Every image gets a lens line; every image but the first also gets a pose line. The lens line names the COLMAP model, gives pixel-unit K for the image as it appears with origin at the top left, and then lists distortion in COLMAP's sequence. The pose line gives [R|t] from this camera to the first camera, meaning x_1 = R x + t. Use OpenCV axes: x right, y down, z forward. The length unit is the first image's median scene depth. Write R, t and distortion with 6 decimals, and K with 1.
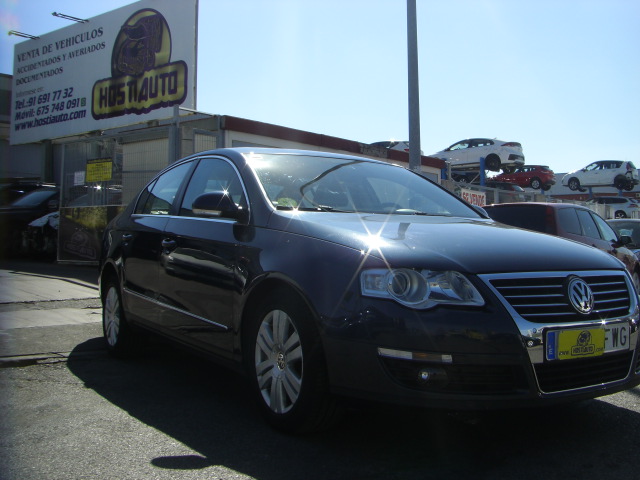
lens RADIAL K [[754.6, 0, 324.5], [0, 754.6, 235.1], [0, 0, 1]] dist [-0.135822, 0.000000]
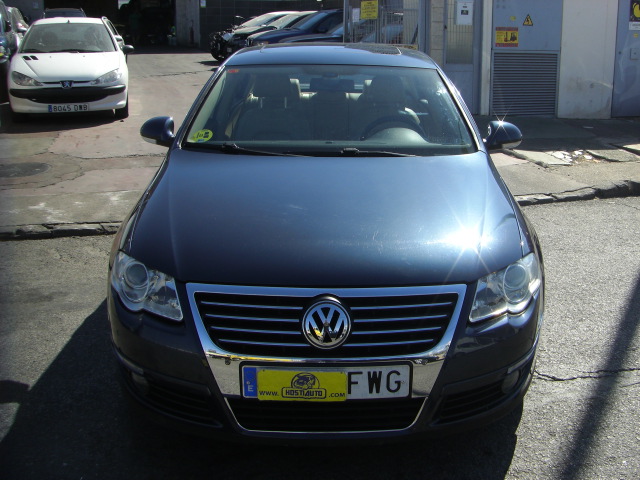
lens RADIAL K [[712.9, 0, 321.2], [0, 712.9, 242.1], [0, 0, 1]] dist [-0.127112, 0.000000]
pose [[0.838103, 0.141685, -0.526791, 0.683860], [0.018416, 0.957783, 0.286902, -0.201908], [0.545201, -0.250155, 0.800112, 0.403198]]
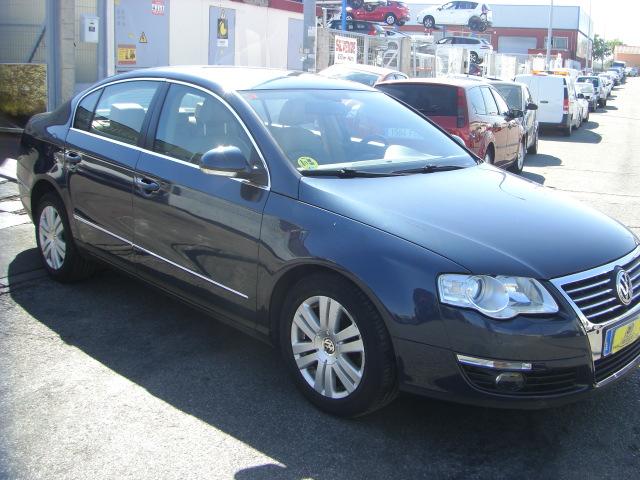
lens RADIAL K [[754.6, 0, 321.8], [0, 754.6, 240.0], [0, 0, 1]] dist [-0.135822, 0.000000]
pose [[0.972599, -0.030581, 0.230468, -0.302946], [-0.029272, 0.967315, 0.251884, -0.225079], [-0.230638, -0.251729, 0.939914, 0.115058]]
